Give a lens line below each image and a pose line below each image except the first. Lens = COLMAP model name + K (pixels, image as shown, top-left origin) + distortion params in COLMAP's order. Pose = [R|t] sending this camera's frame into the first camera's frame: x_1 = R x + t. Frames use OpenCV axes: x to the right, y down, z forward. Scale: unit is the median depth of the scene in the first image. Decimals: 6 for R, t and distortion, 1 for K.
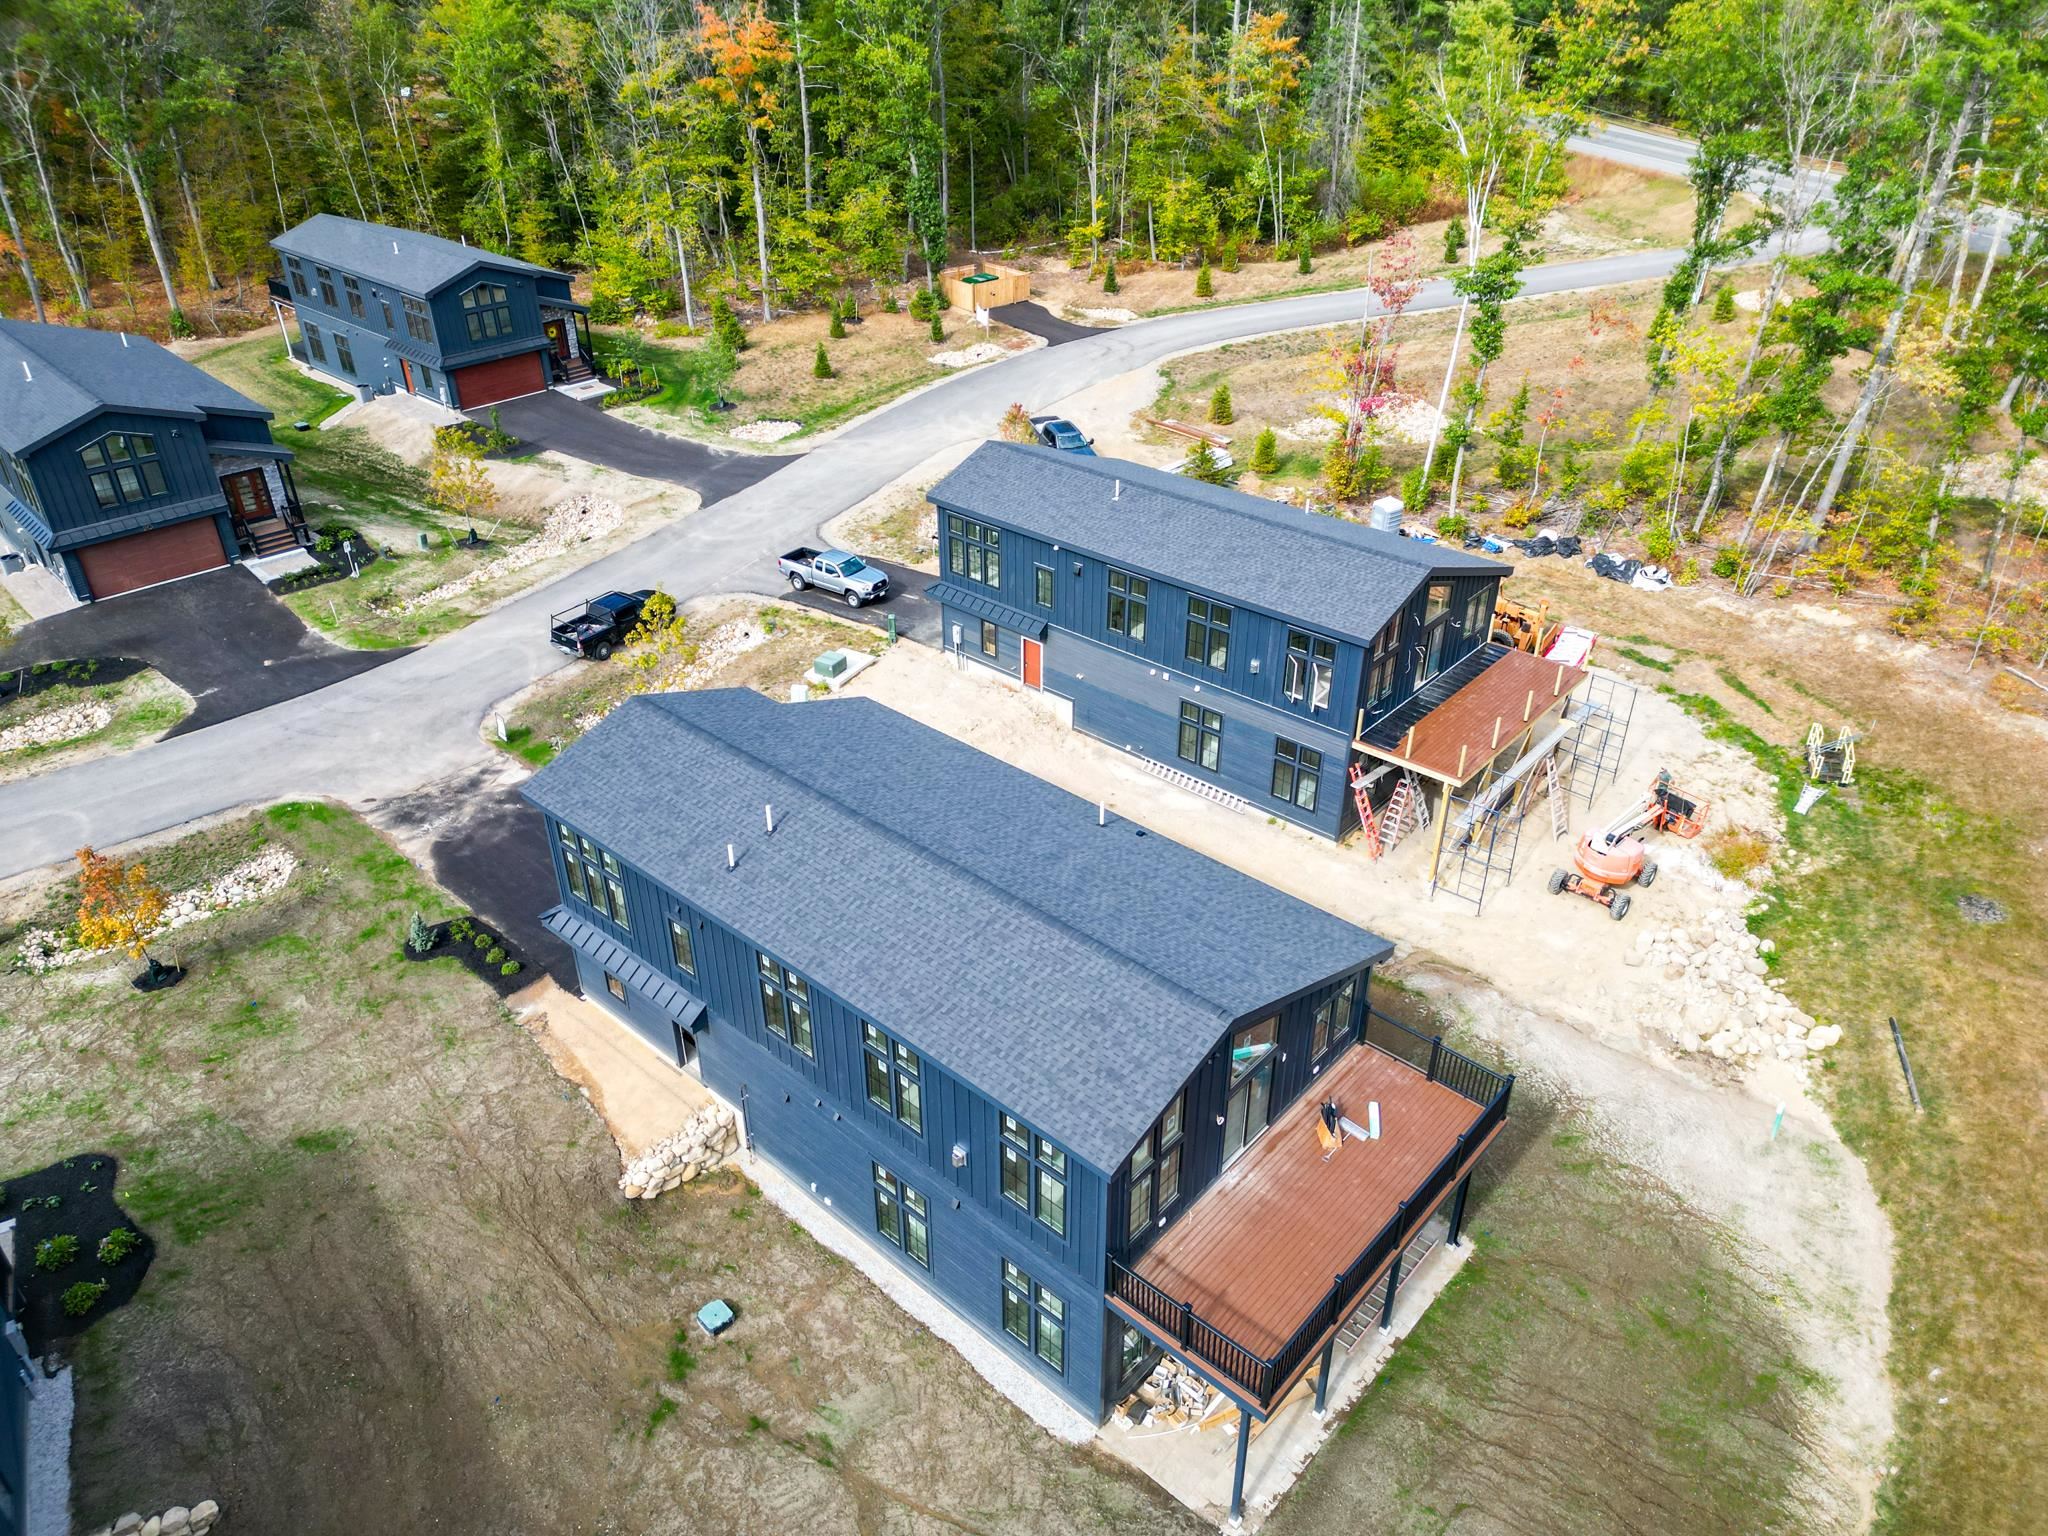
lens RADIAL K [[1425.8, 0, 1016.3], [0, 1425.8, 766.9], [0, 0, 1]] dist [0.080383, -0.073781]
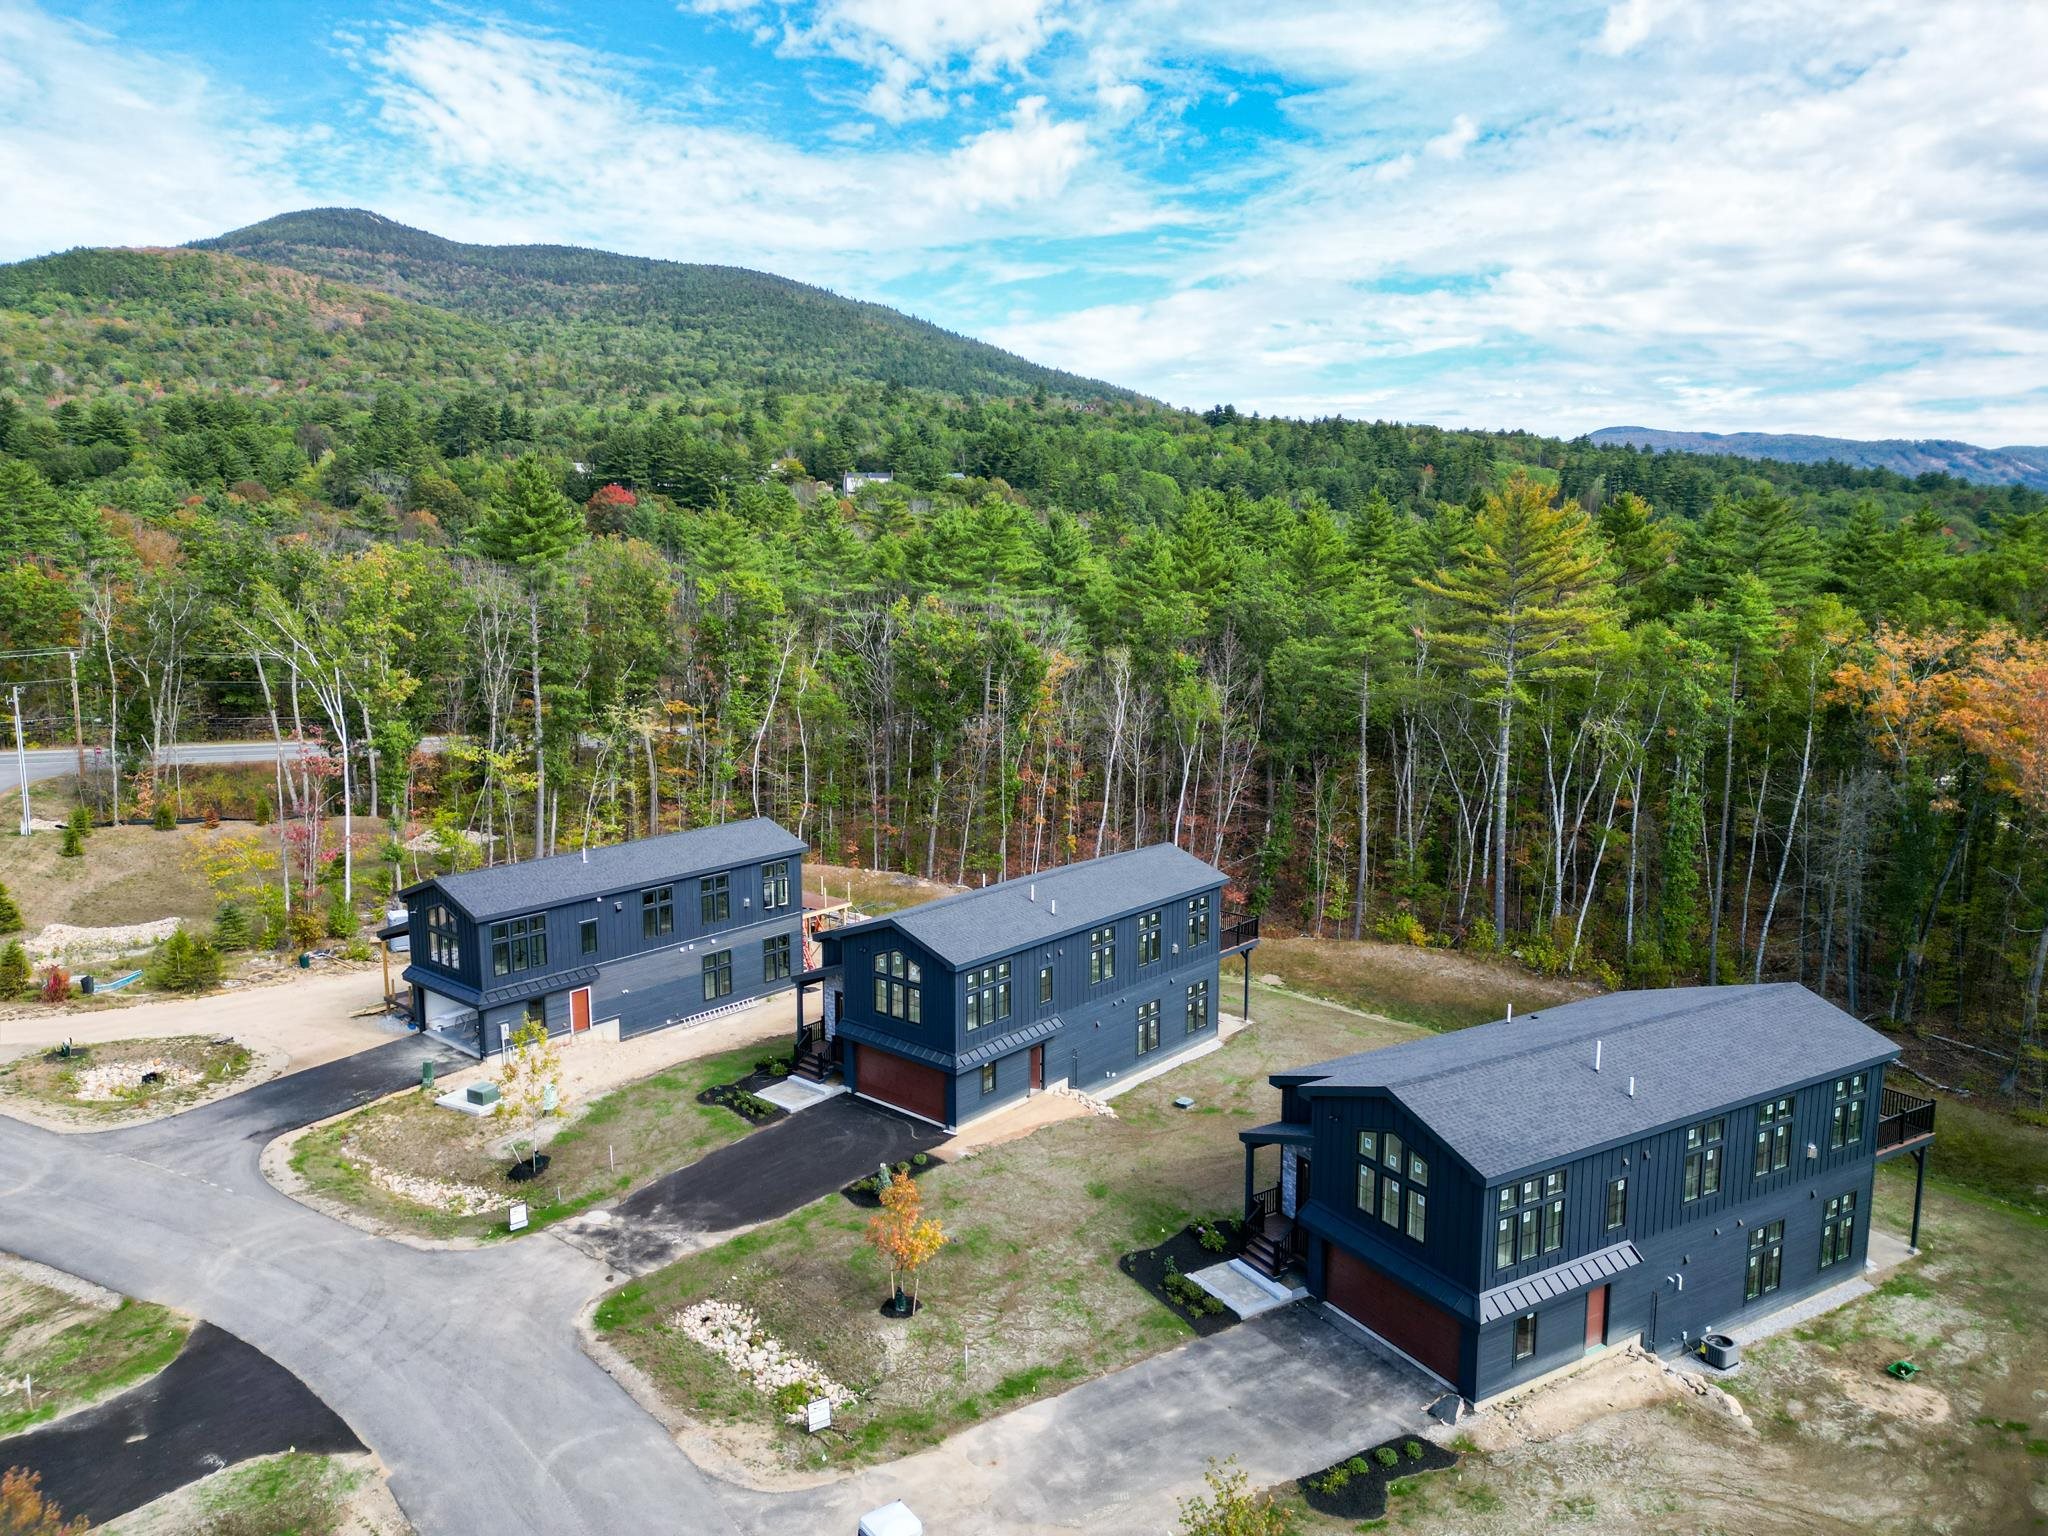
lens RADIAL K [[1425.8, 0, 1016.3], [0, 1425.8, 766.9], [0, 0, 1]] dist [0.080383, -0.073781]
pose [[-0.010807, -0.150395, 0.988567, -1.396212], [0.526440, 0.839667, 0.133497, -0.254003], [-0.850144, 0.521863, 0.070099, 0.565340]]
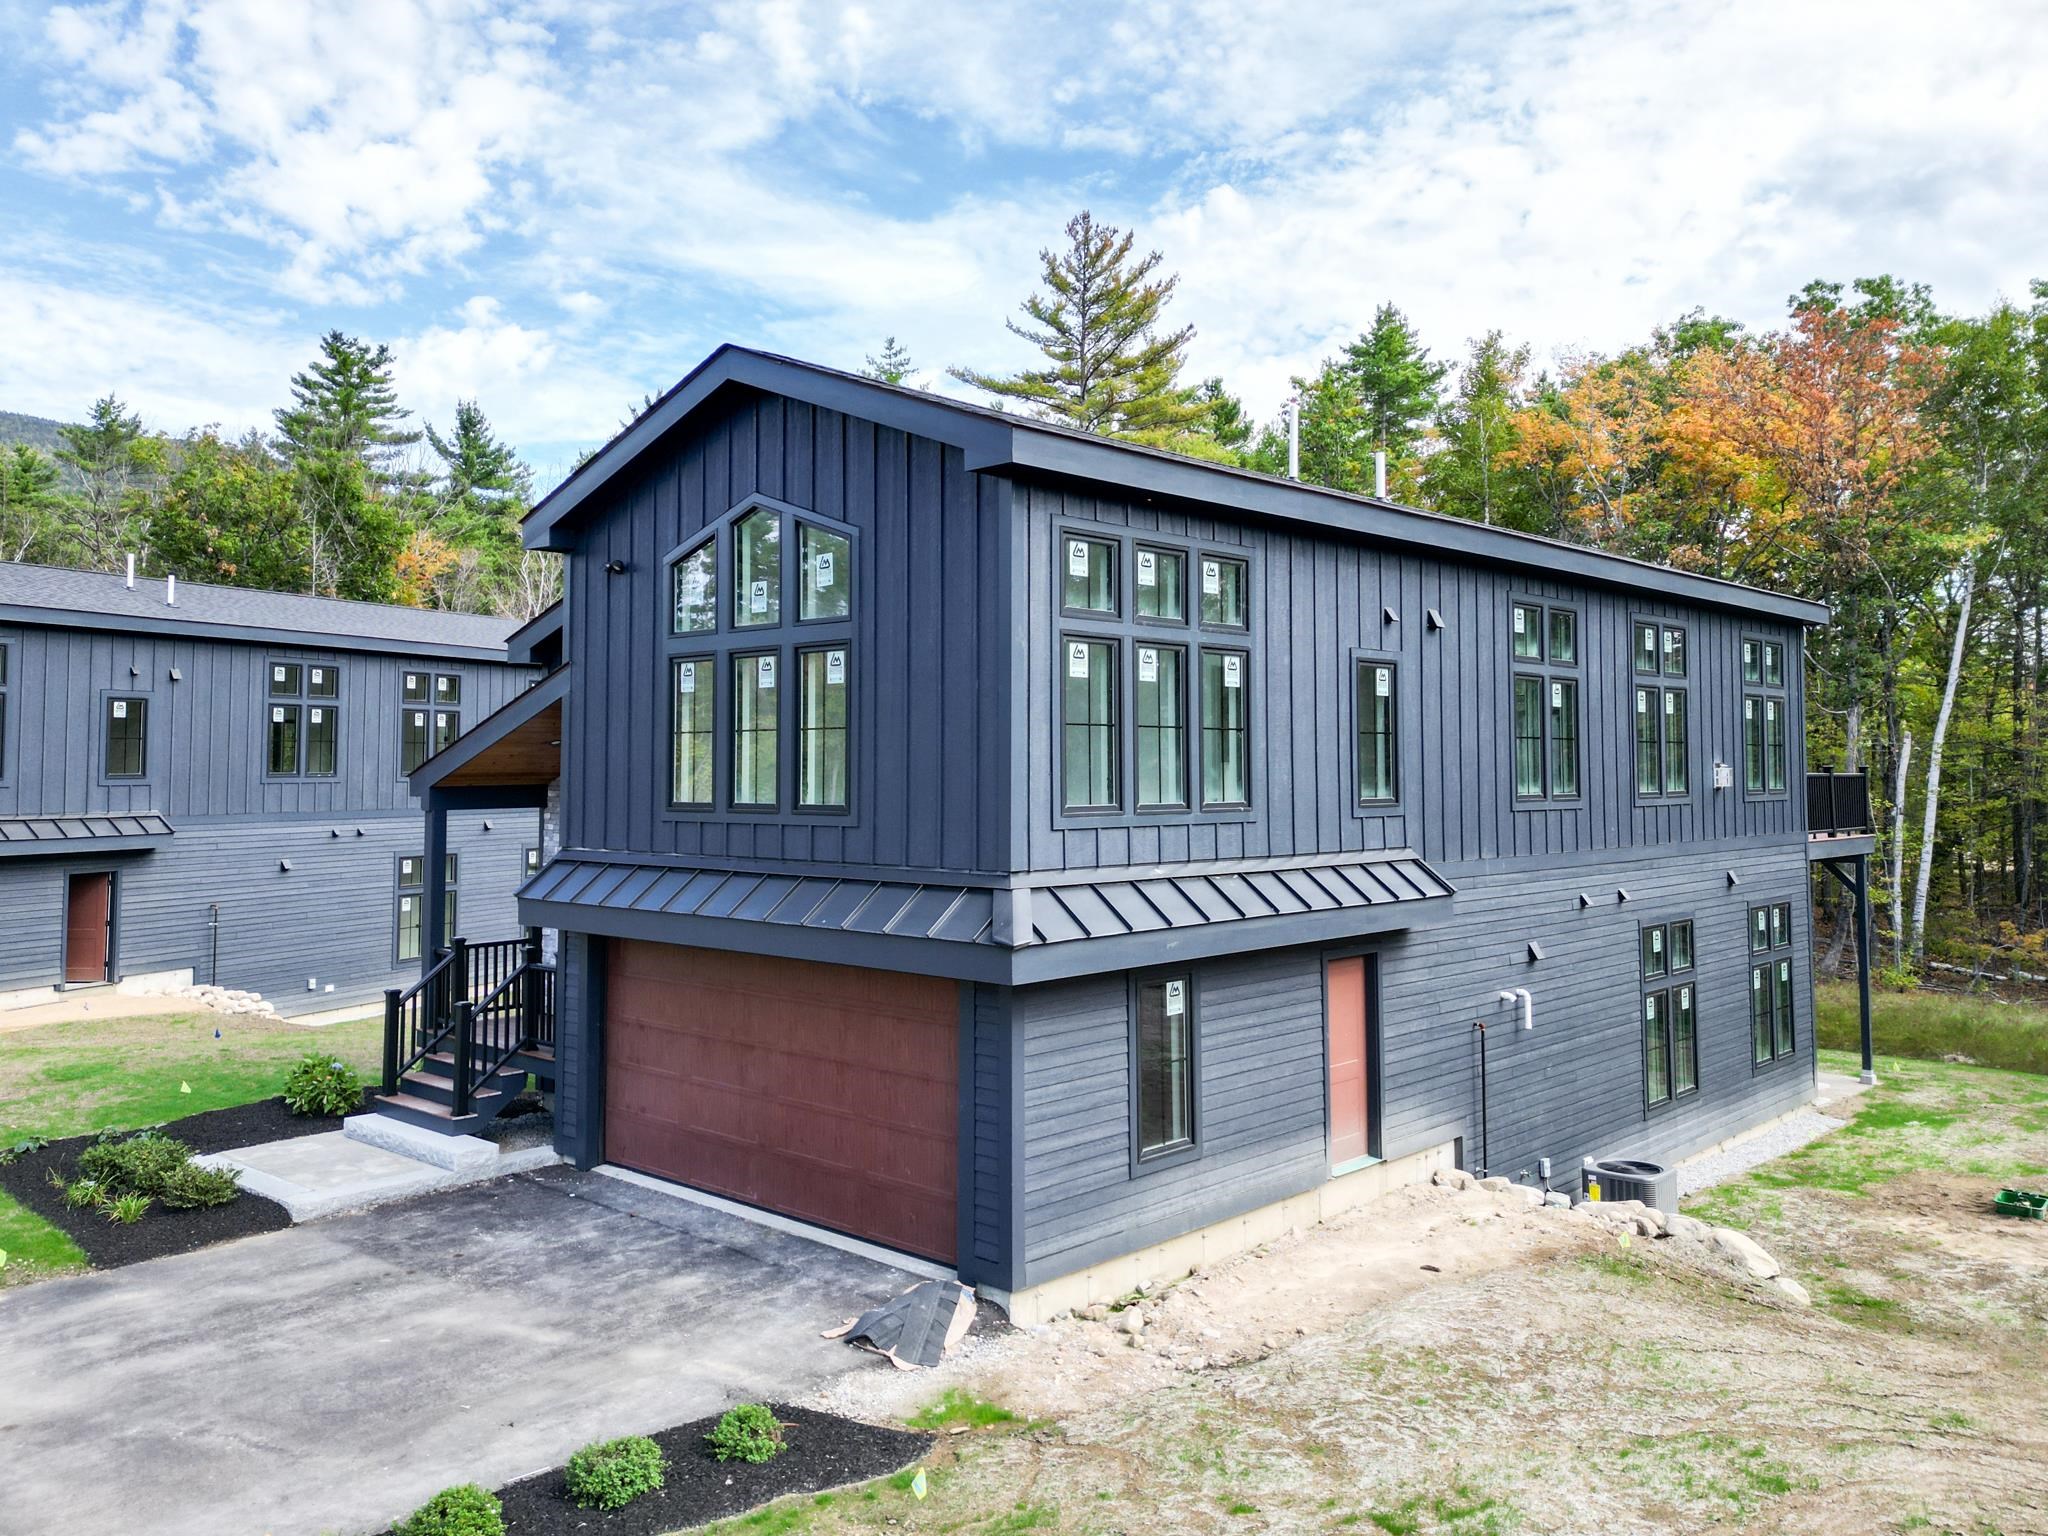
lens RADIAL K [[1573.8, 0, 1024.8], [0, 1573.8, 687.0], [0, 0, 1]] dist [0.119712, -0.143238]
pose [[-0.287793, 0.058591, 0.955899, -0.887095], [0.508146, 0.855381, 0.100558, 0.191644], [-0.811765, 0.514676, -0.275945, 0.609508]]
